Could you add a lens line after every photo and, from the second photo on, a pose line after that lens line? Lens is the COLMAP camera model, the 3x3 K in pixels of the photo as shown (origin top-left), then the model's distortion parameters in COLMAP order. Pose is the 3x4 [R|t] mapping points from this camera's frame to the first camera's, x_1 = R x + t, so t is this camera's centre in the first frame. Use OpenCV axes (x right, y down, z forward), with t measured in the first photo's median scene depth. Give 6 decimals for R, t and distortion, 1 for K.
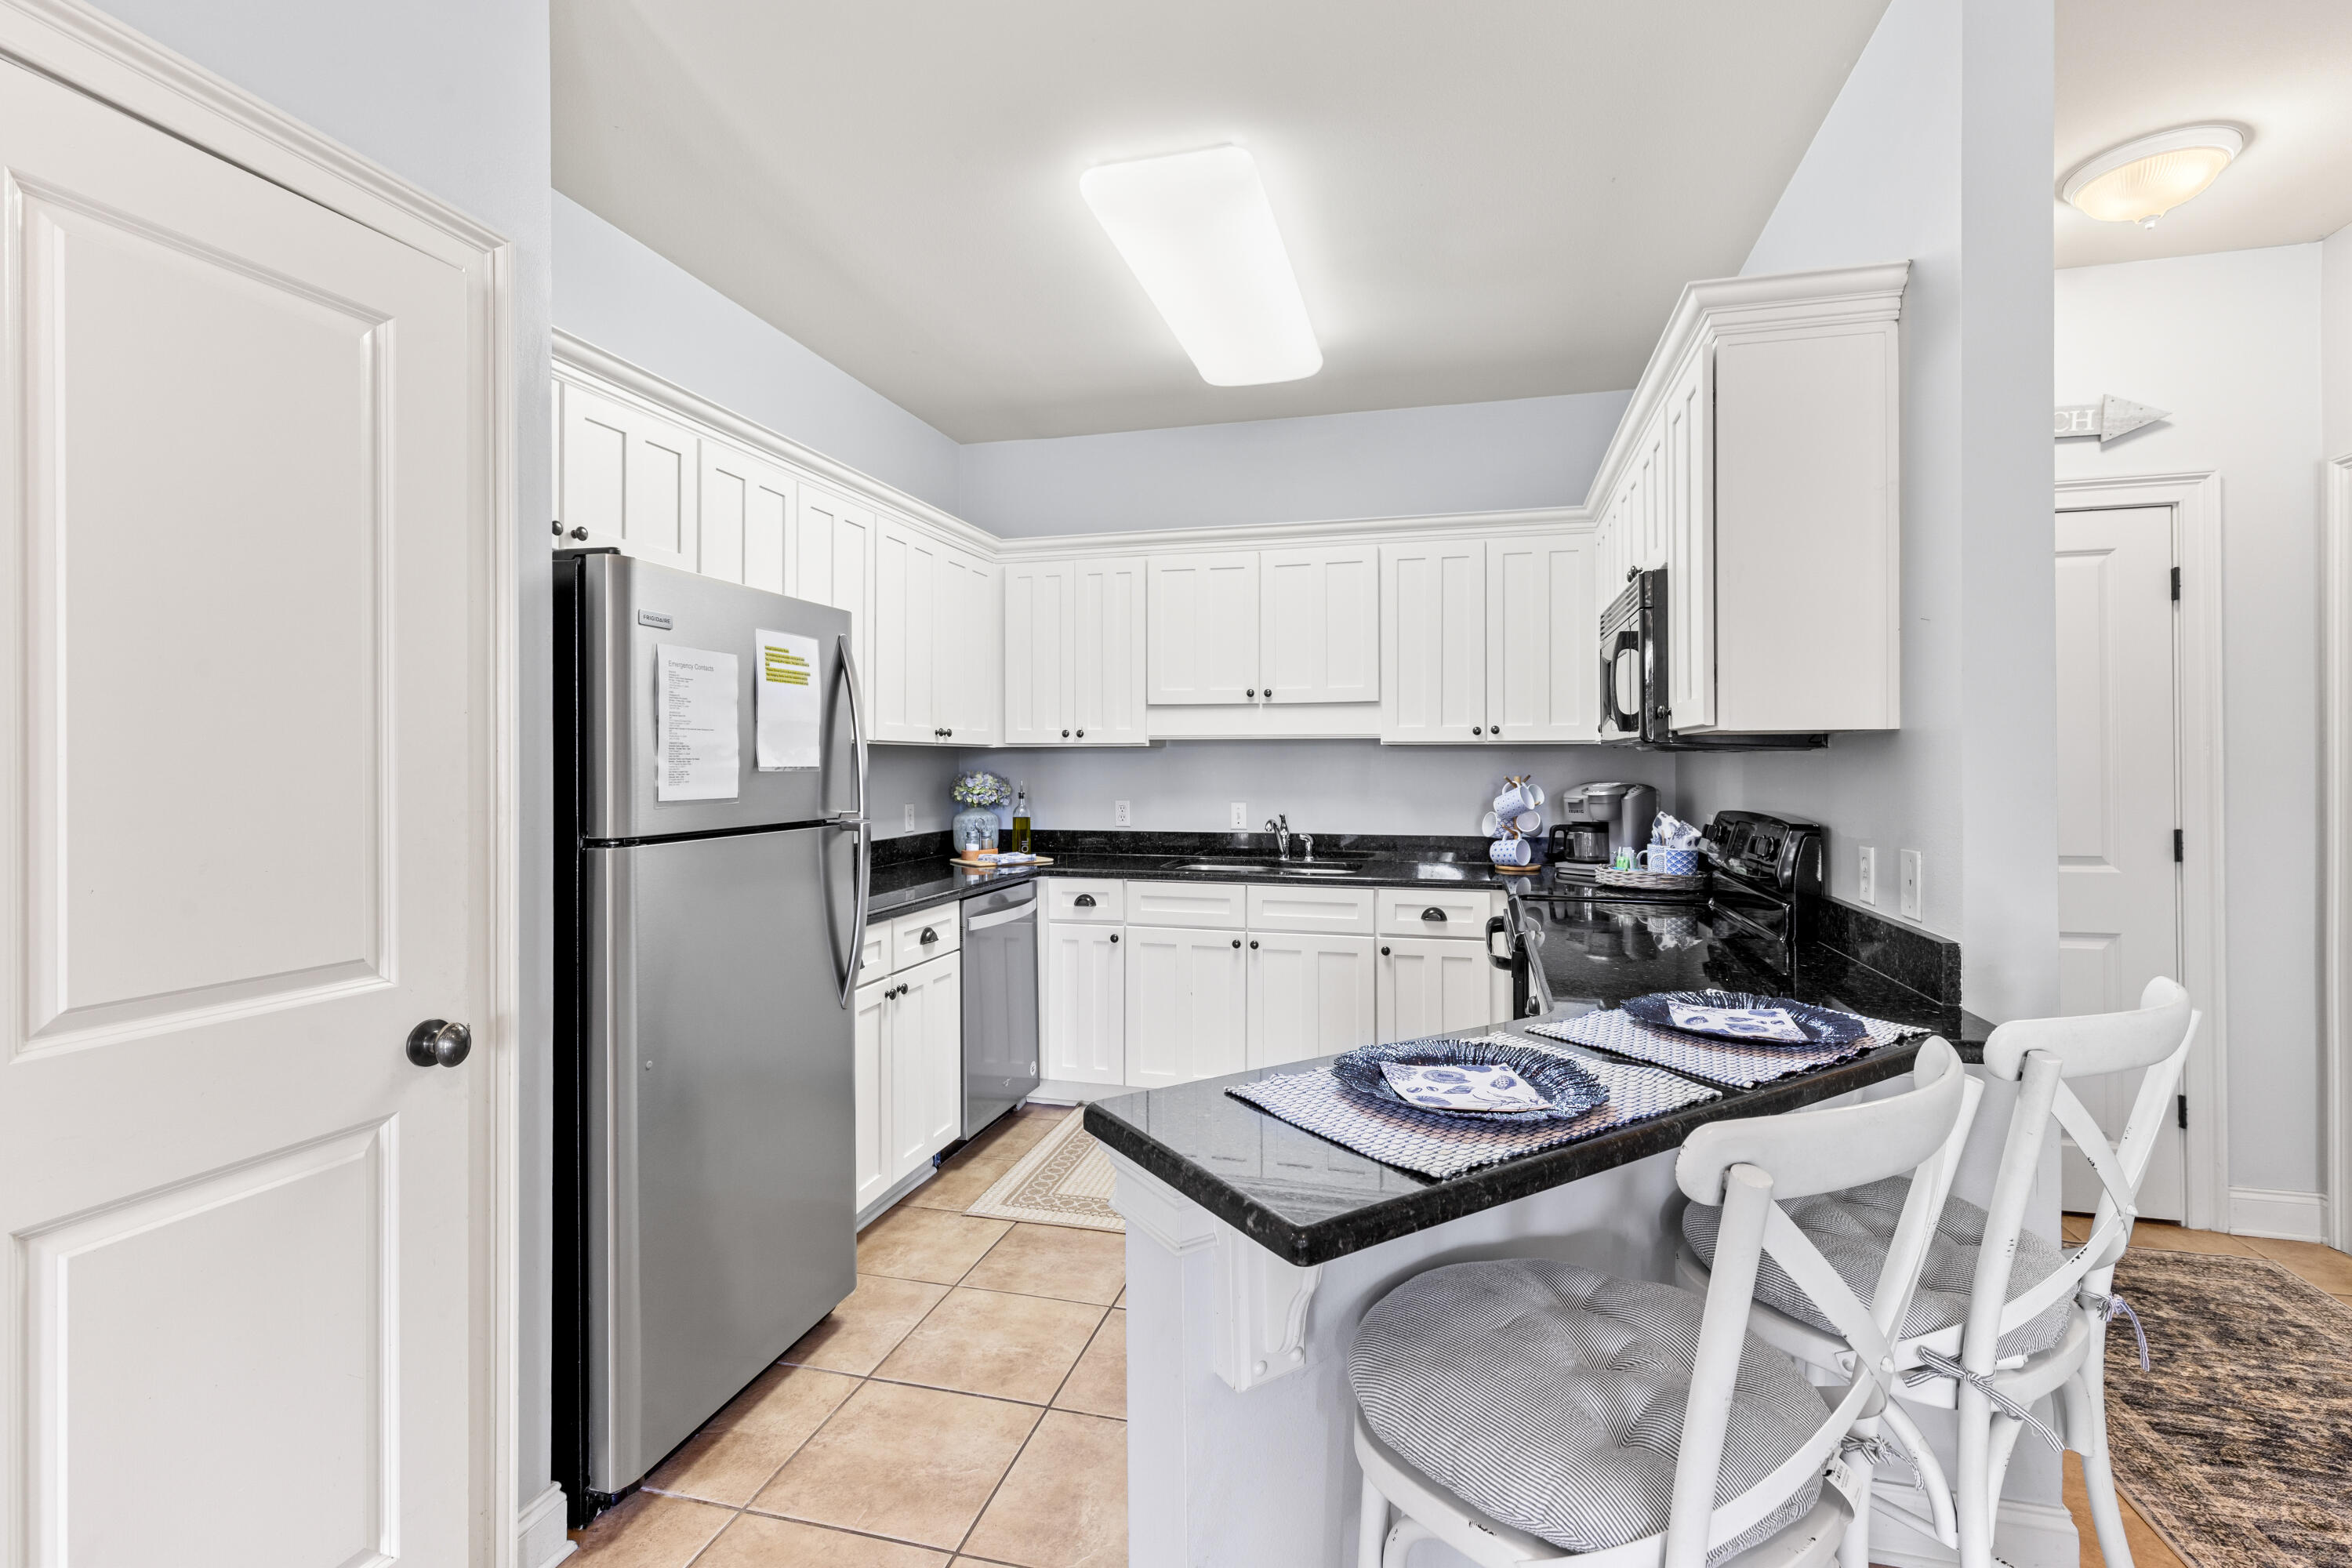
lens RADIAL K [[1073.8, 0, 1181.1], [0, 1073.8, 762.9], [0, 0, 1]] dist [0.005484, -0.001725]
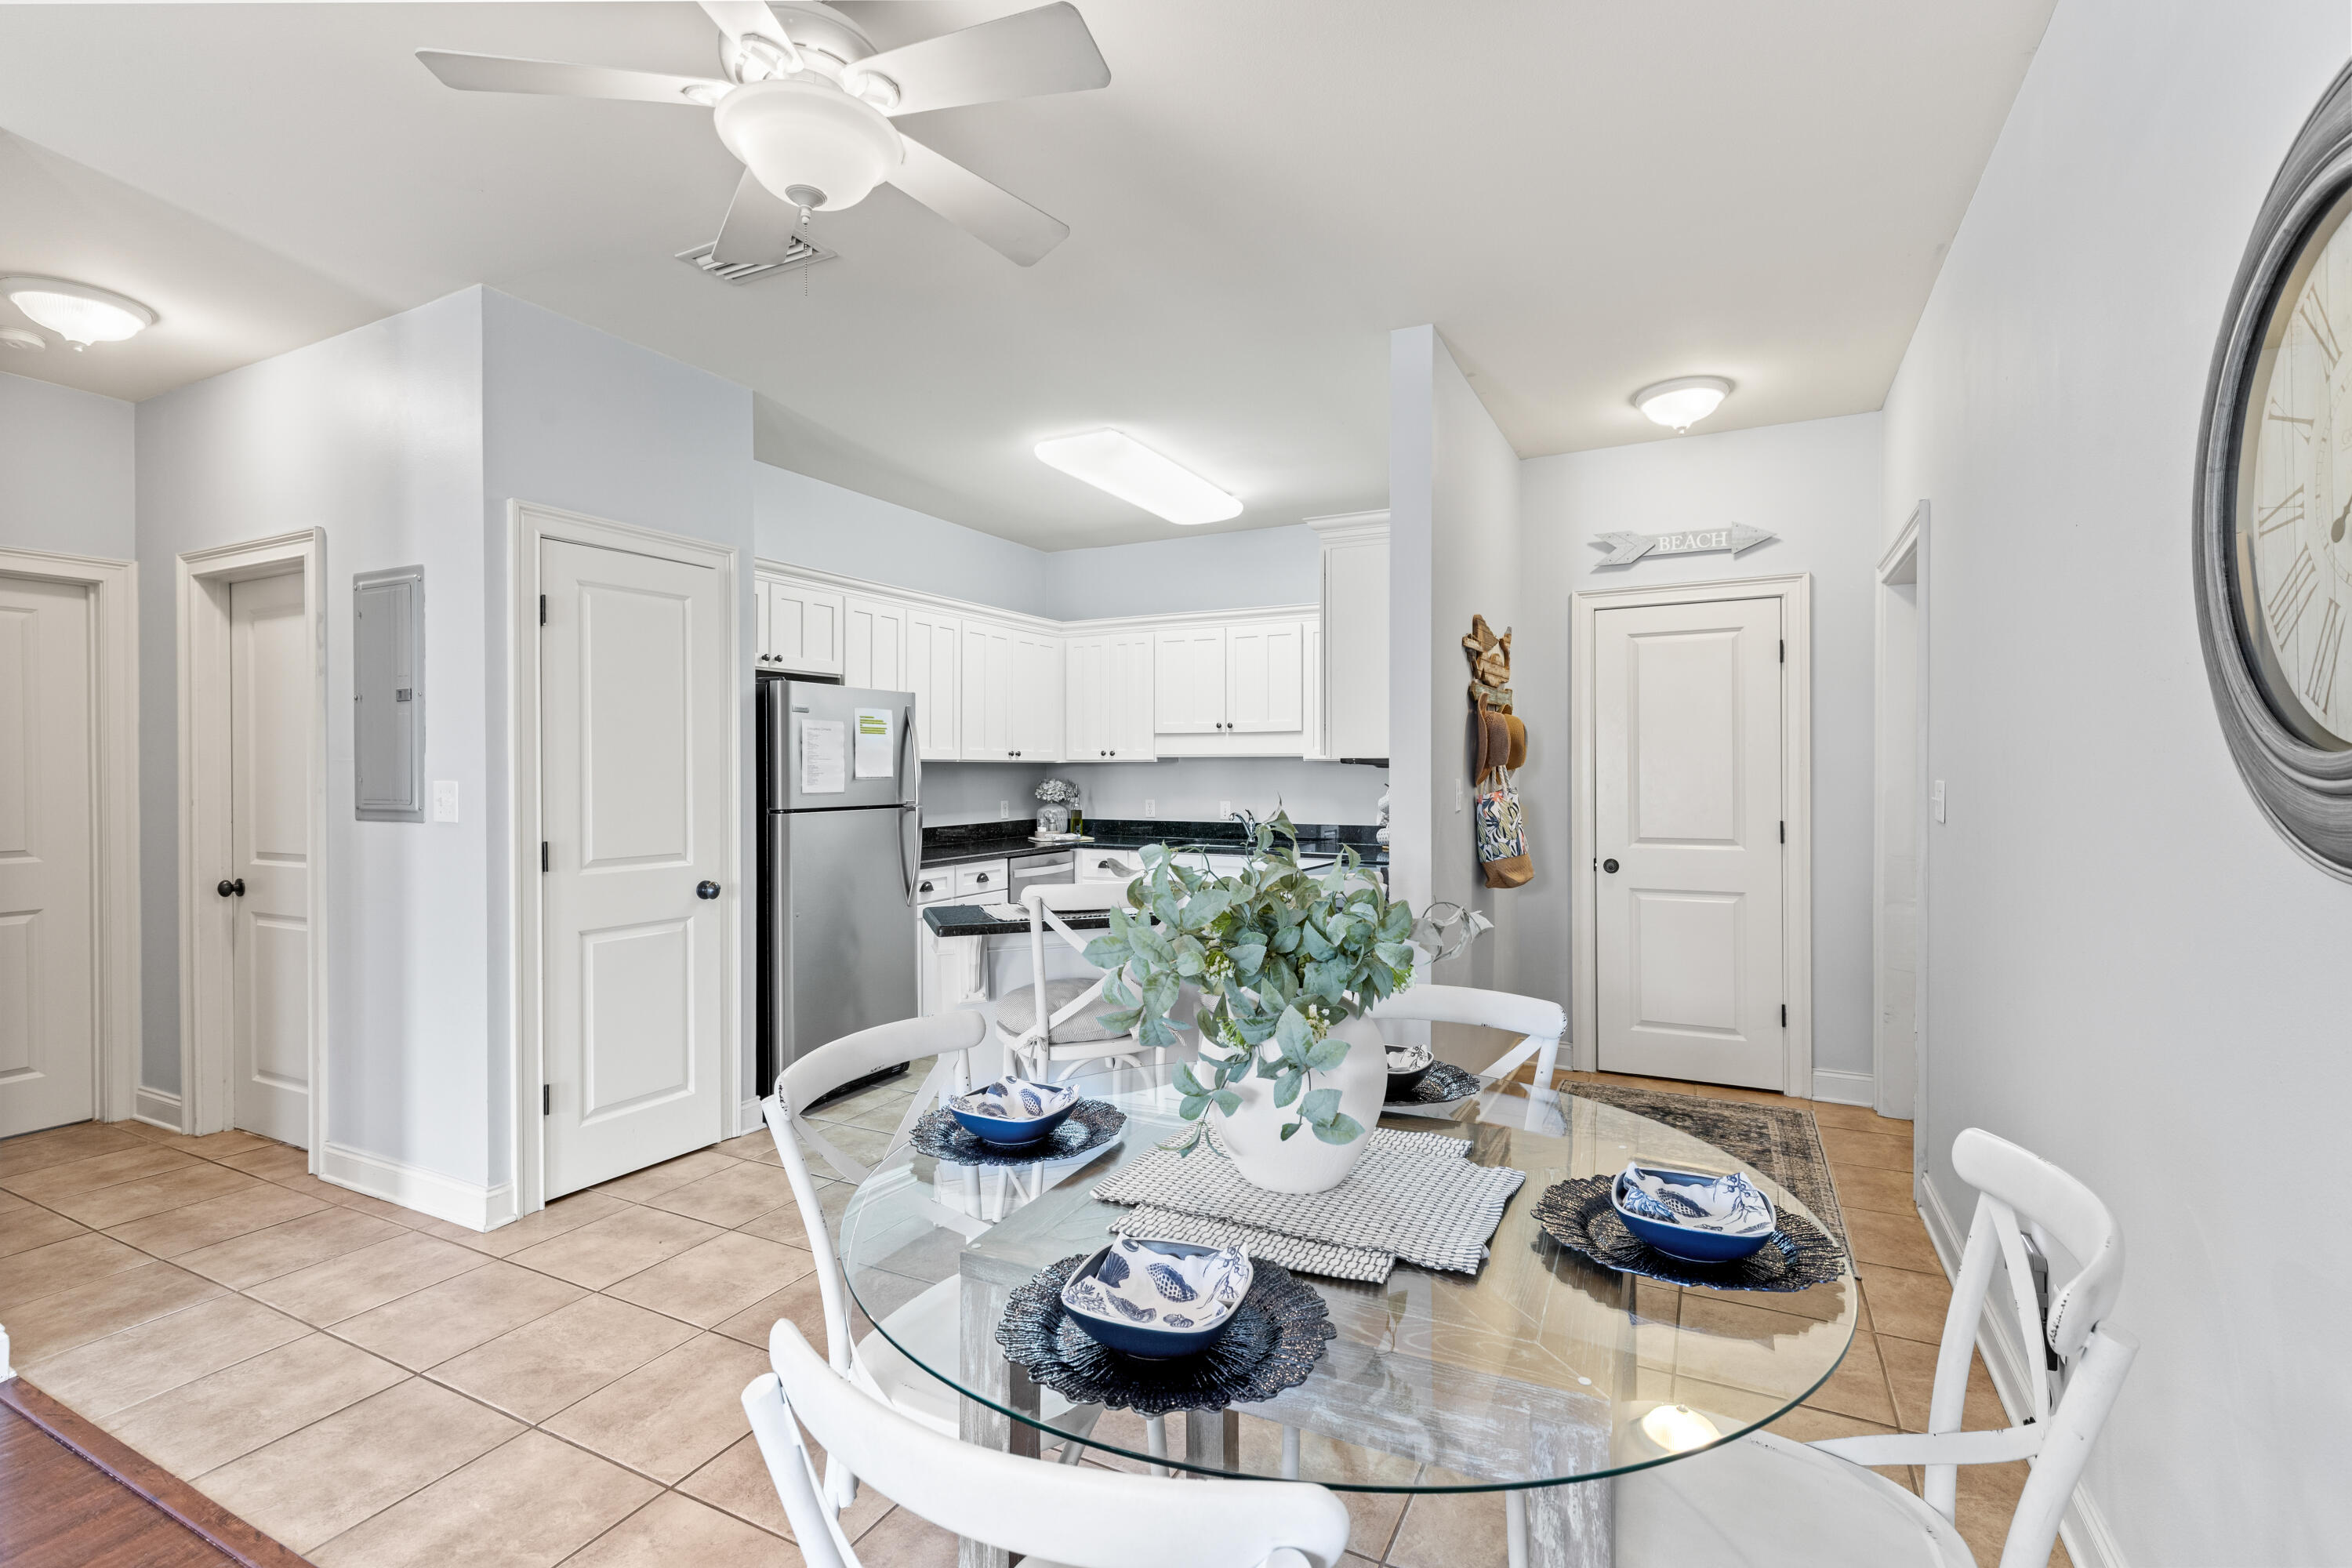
lens RADIAL K [[1073.8, 0, 1187.8], [0, 1073.8, 779.7], [0, 0, 1]] dist [0.005484, -0.001725]
pose [[0.976727, 0.002464, -0.214474, 0.513028], [-0.000401, 0.999953, 0.009664, -0.008378], [0.214488, -0.009353, 0.976682, -0.657386]]
